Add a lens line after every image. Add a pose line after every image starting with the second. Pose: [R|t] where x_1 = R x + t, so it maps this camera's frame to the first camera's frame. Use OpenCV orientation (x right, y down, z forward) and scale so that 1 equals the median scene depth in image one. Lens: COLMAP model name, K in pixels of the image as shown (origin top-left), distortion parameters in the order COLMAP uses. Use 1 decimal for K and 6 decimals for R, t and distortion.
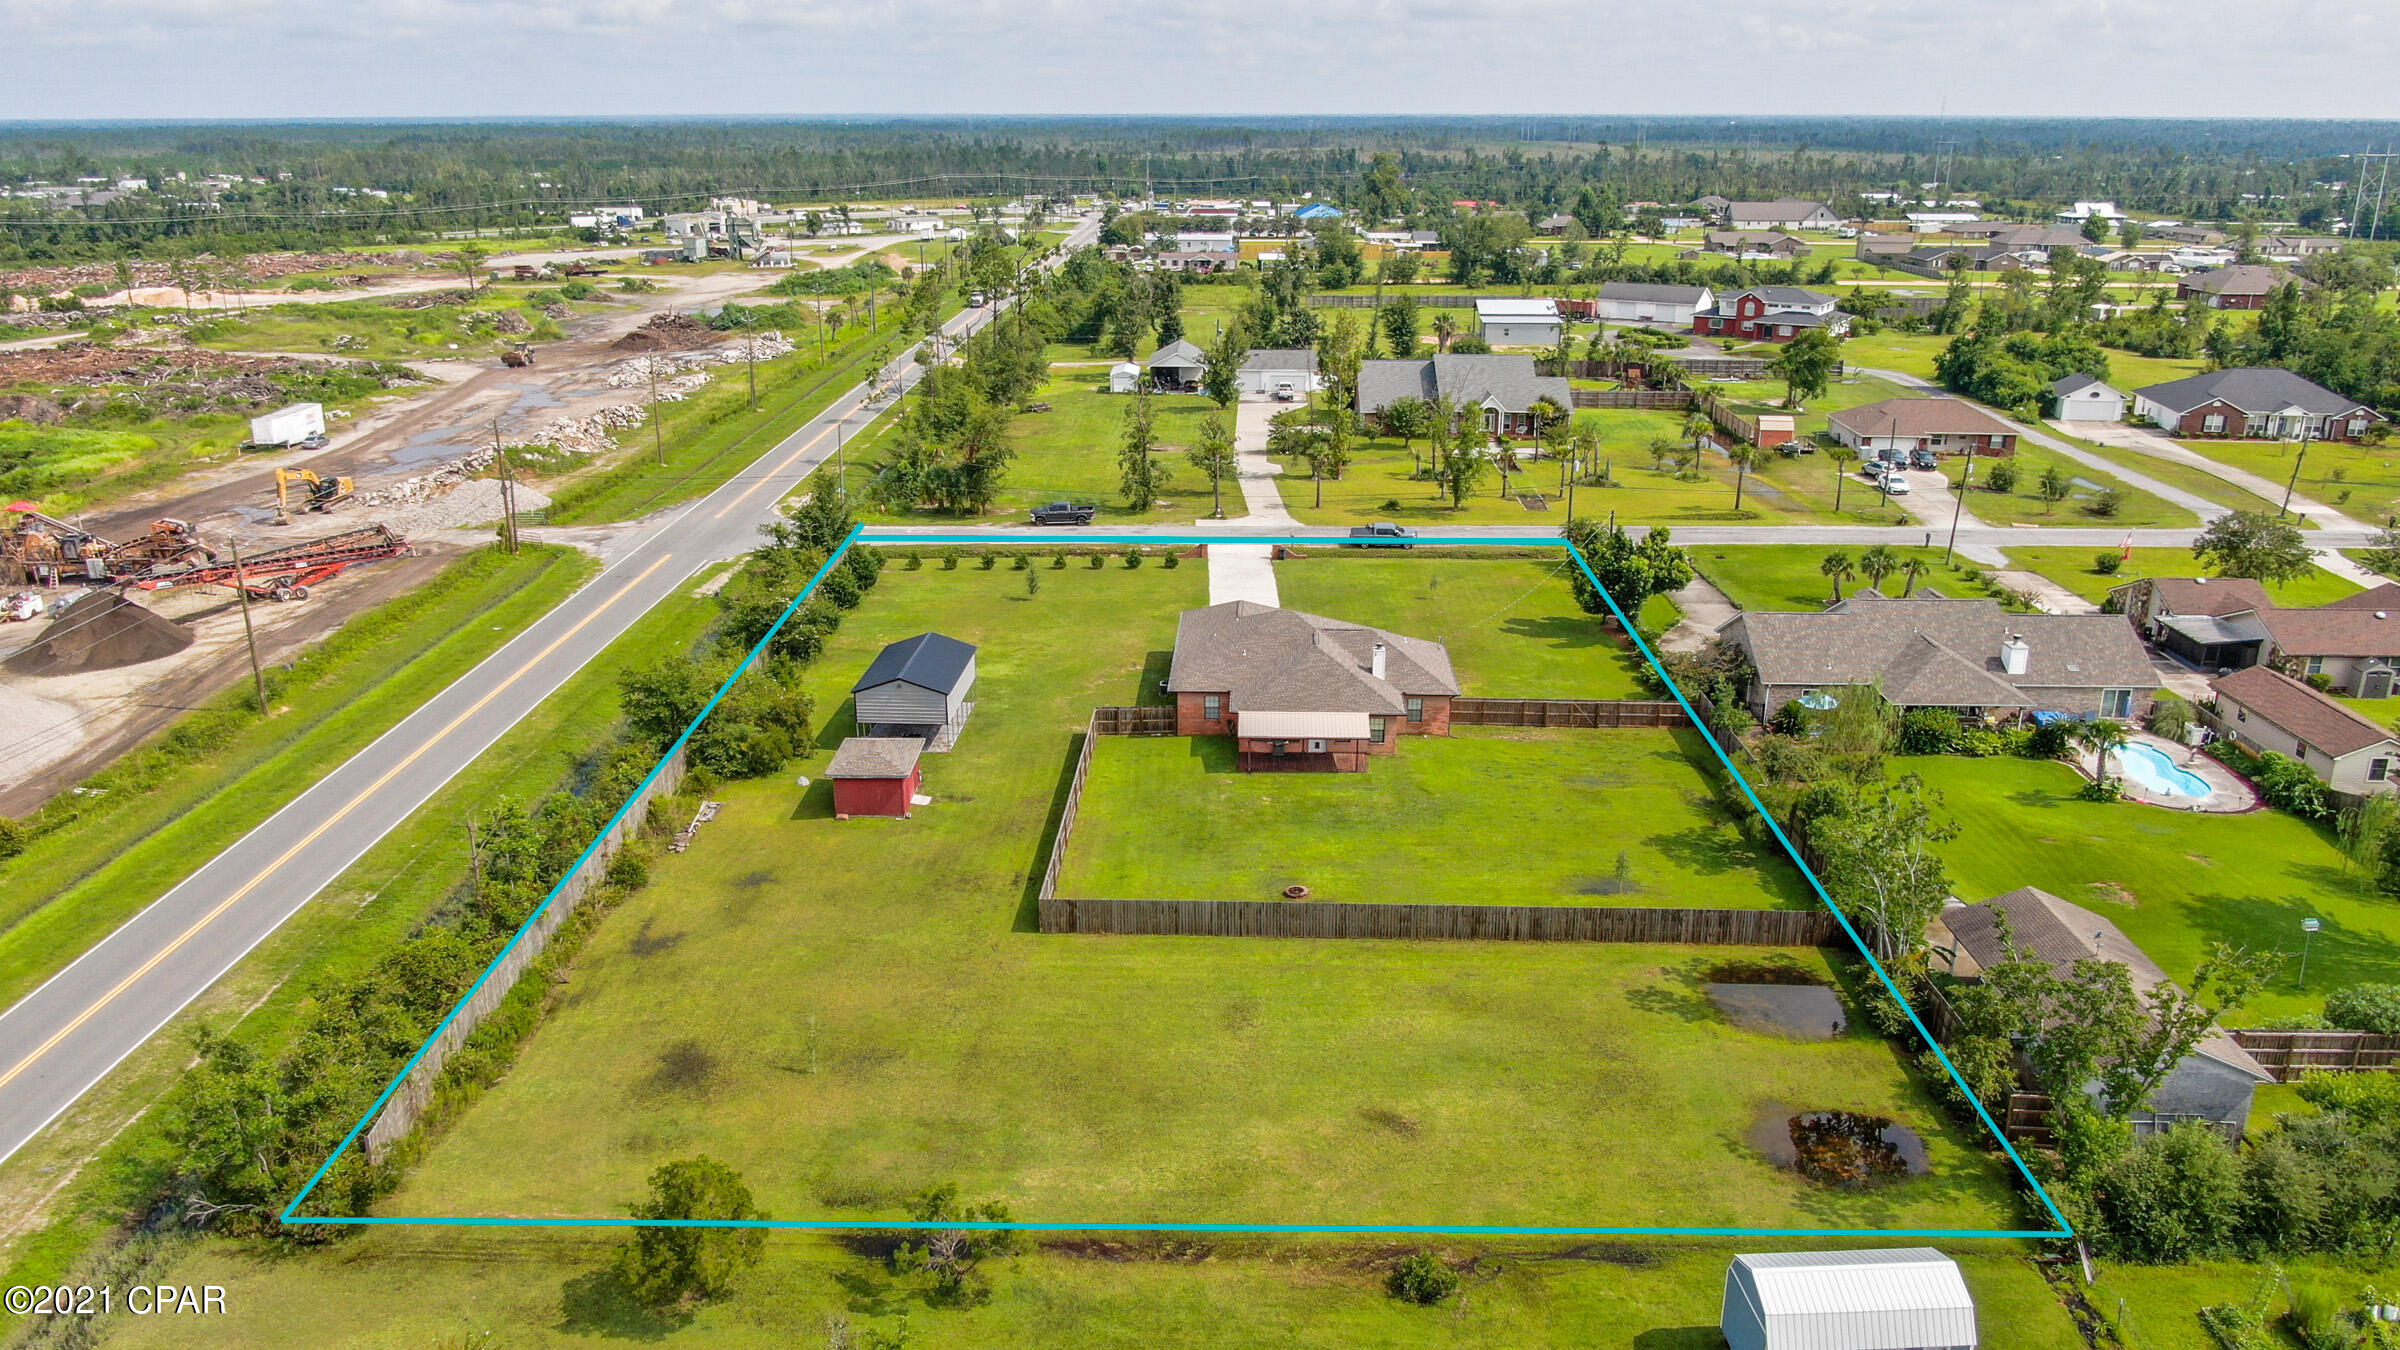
lens RADIAL K [[1732.3, 0, 1198.8], [0, 1732.3, 677.9], [0, 0, 1]] dist [-0.022793, 0.010471]
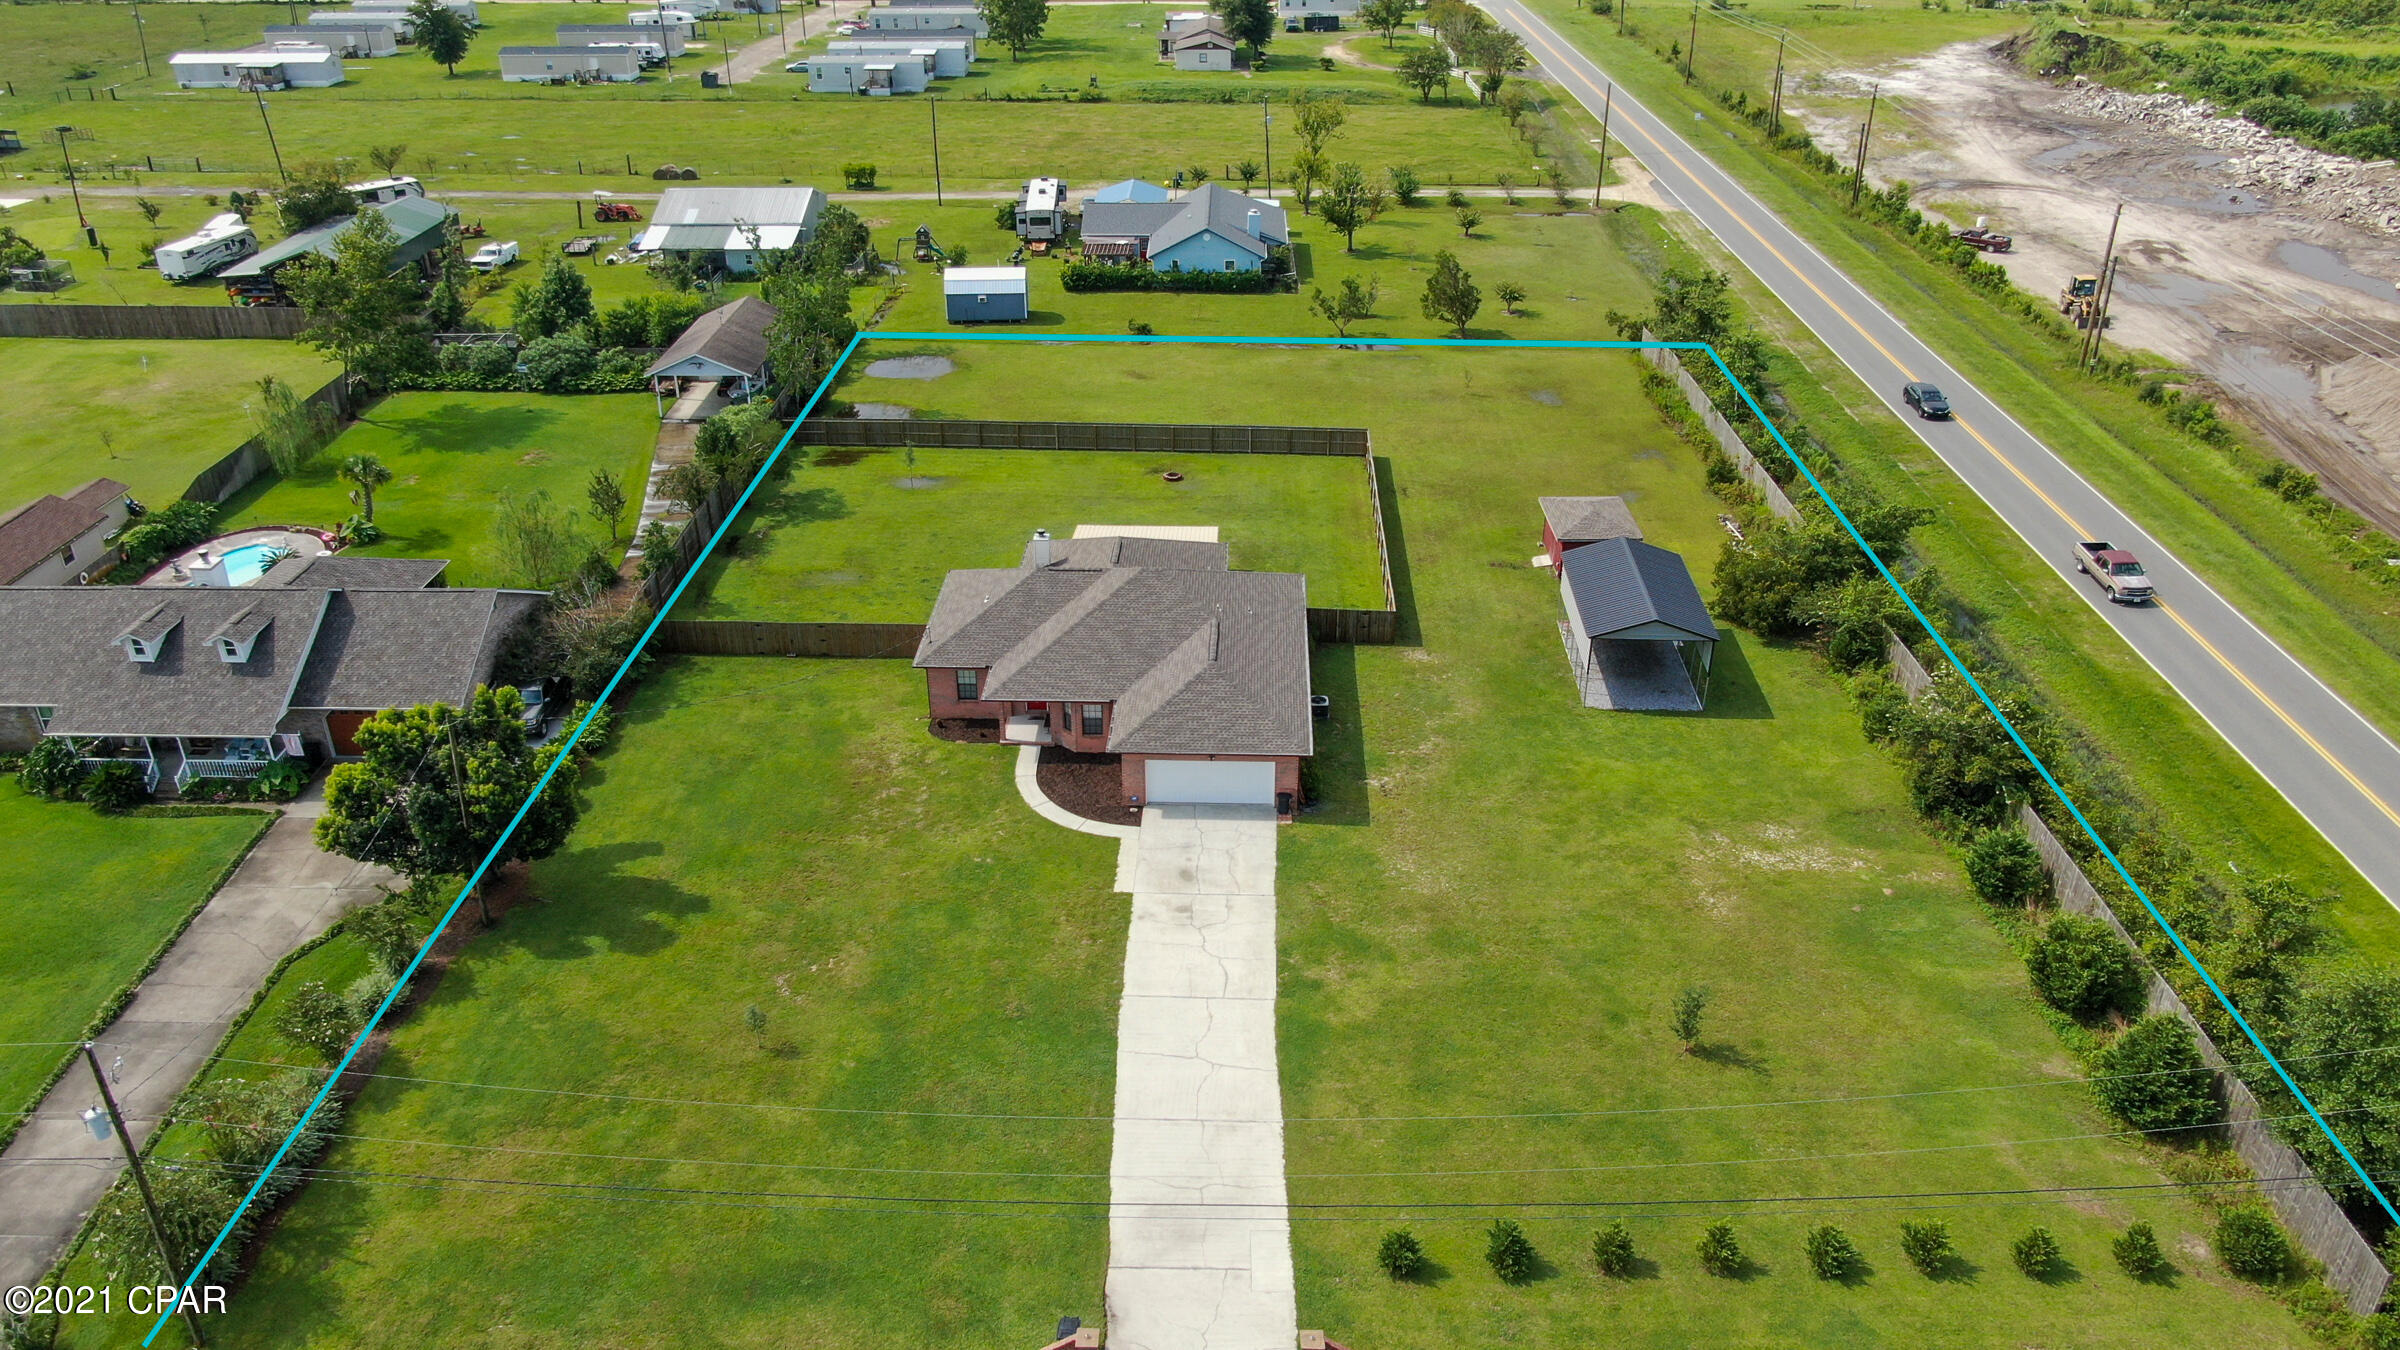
lens RADIAL K [[1732.3, 0, 1196.8], [0, 1732.3, 661.3], [0, 0, 1]] dist [-0.022793, 0.010471]
pose [[-0.999986, 0.004008, -0.003444, 0.037626], [0.000332, 0.698156, 0.715945, -0.587007], [0.005274, 0.715934, -0.698148, 1.710391]]
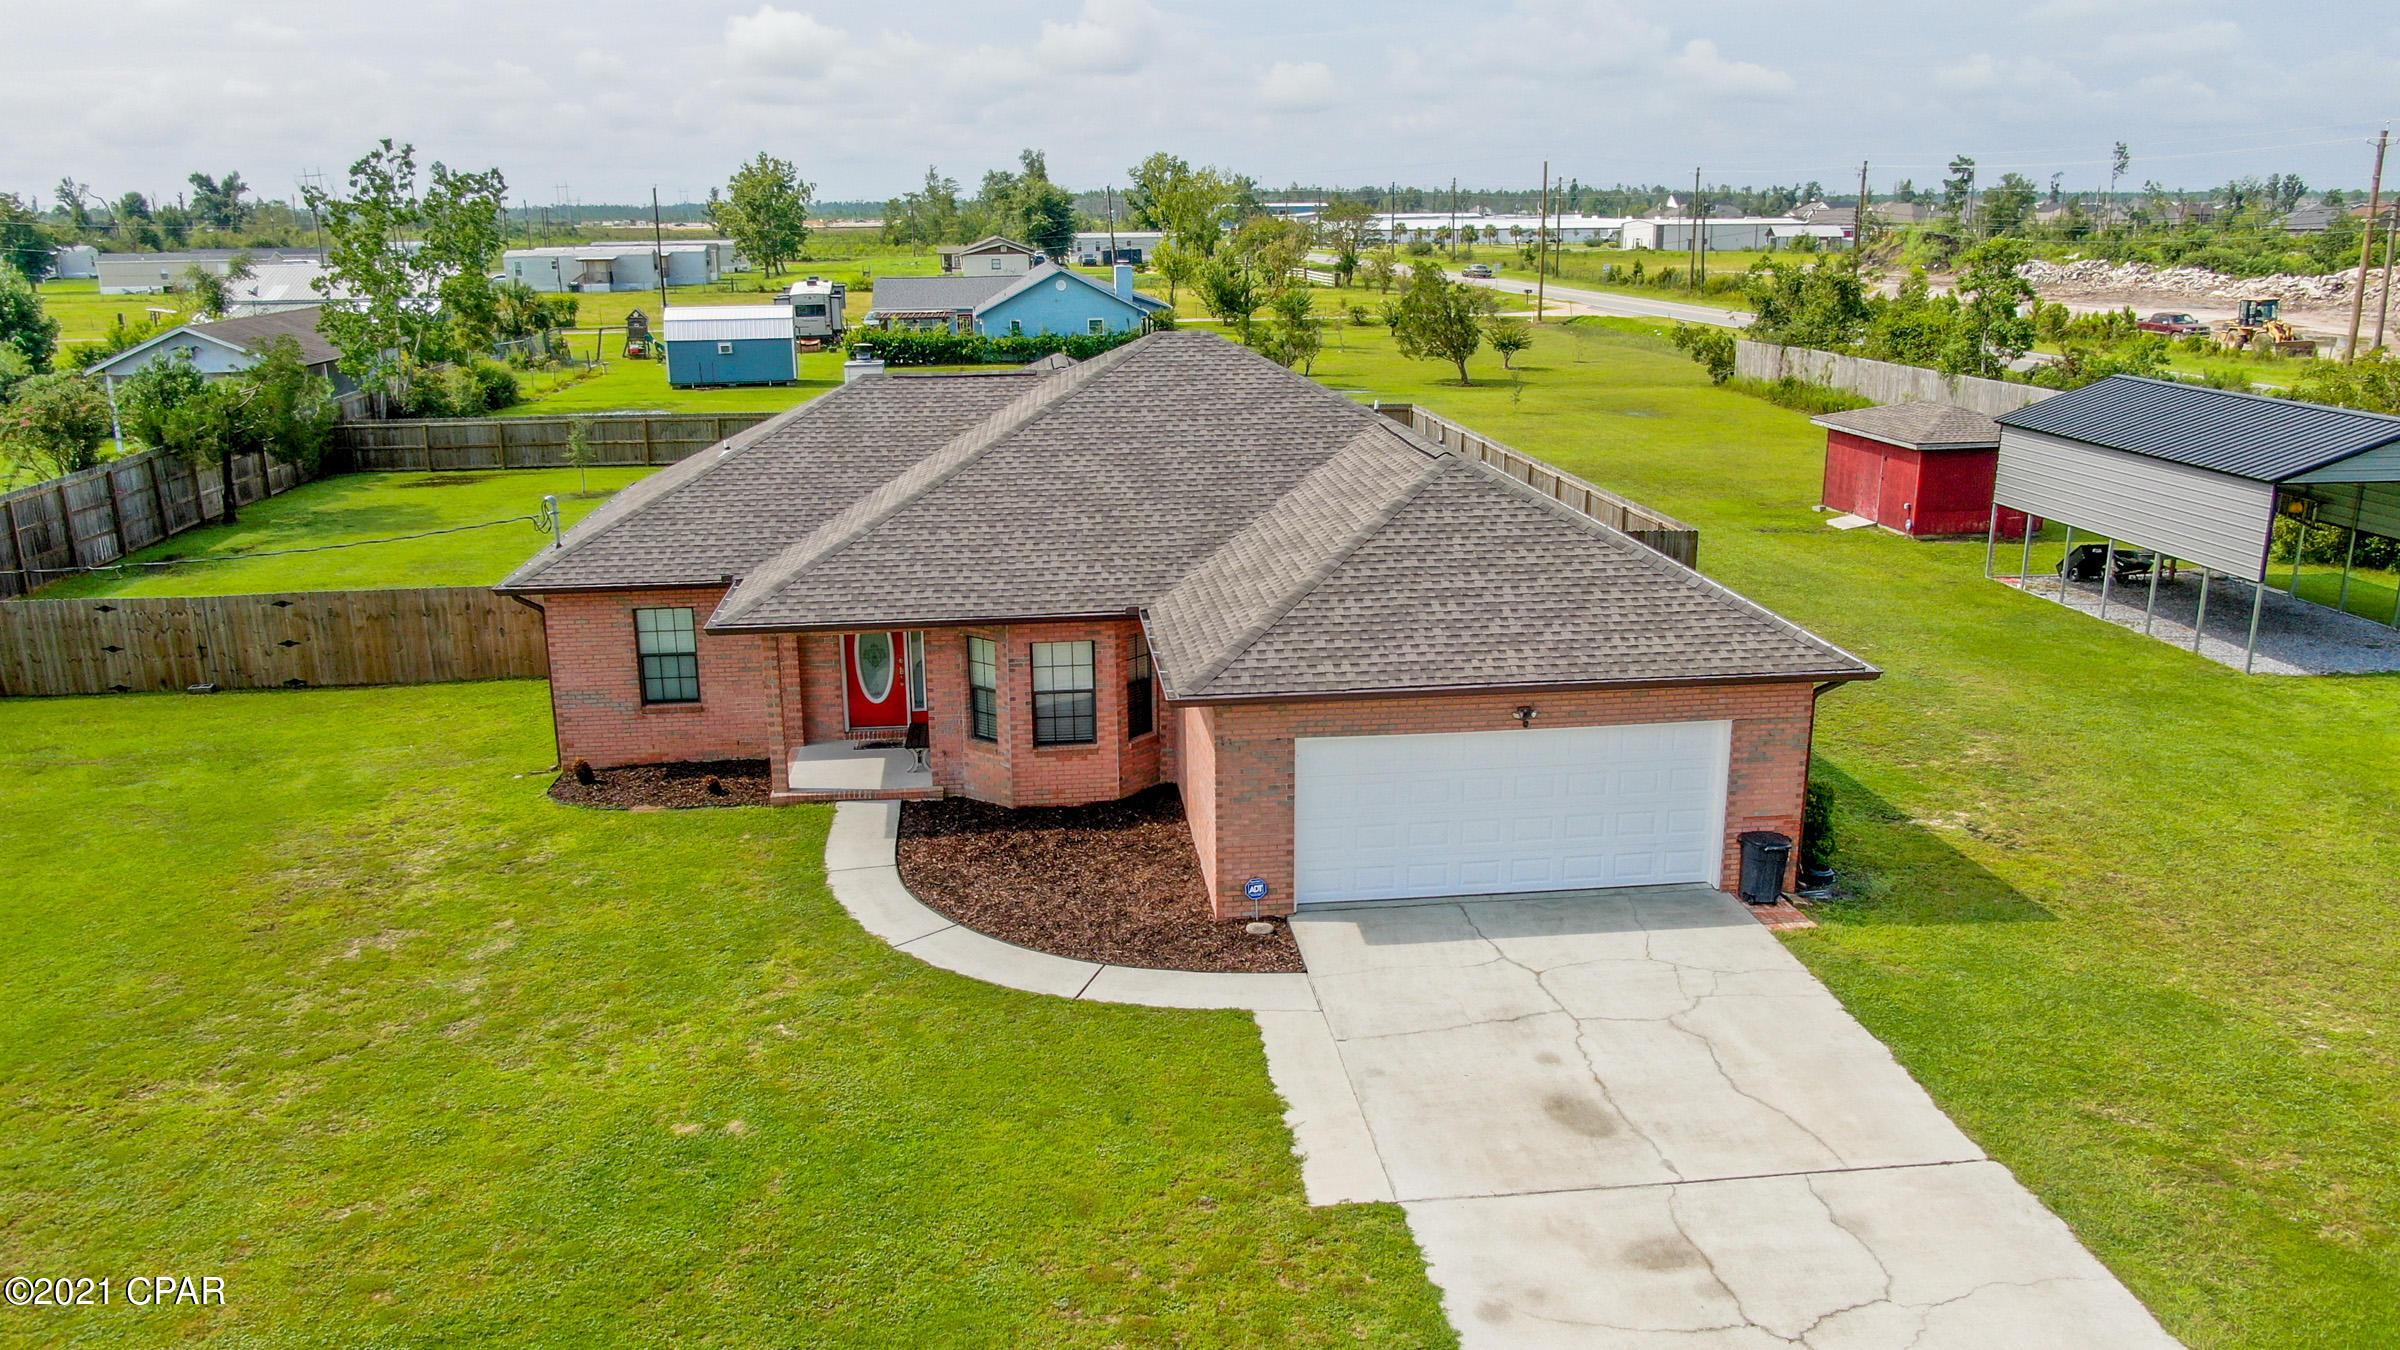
lens RADIAL K [[1732.3, 0, 1195.5], [0, 1732.3, 668.1], [0, 0, 1]] dist [-0.022793, 0.010471]
pose [[-0.988696, 0.047247, -0.142298, 0.097942], [-0.038083, 0.838799, 0.543108, -0.155212], [0.145020, 0.542388, -0.827517, 1.396068]]
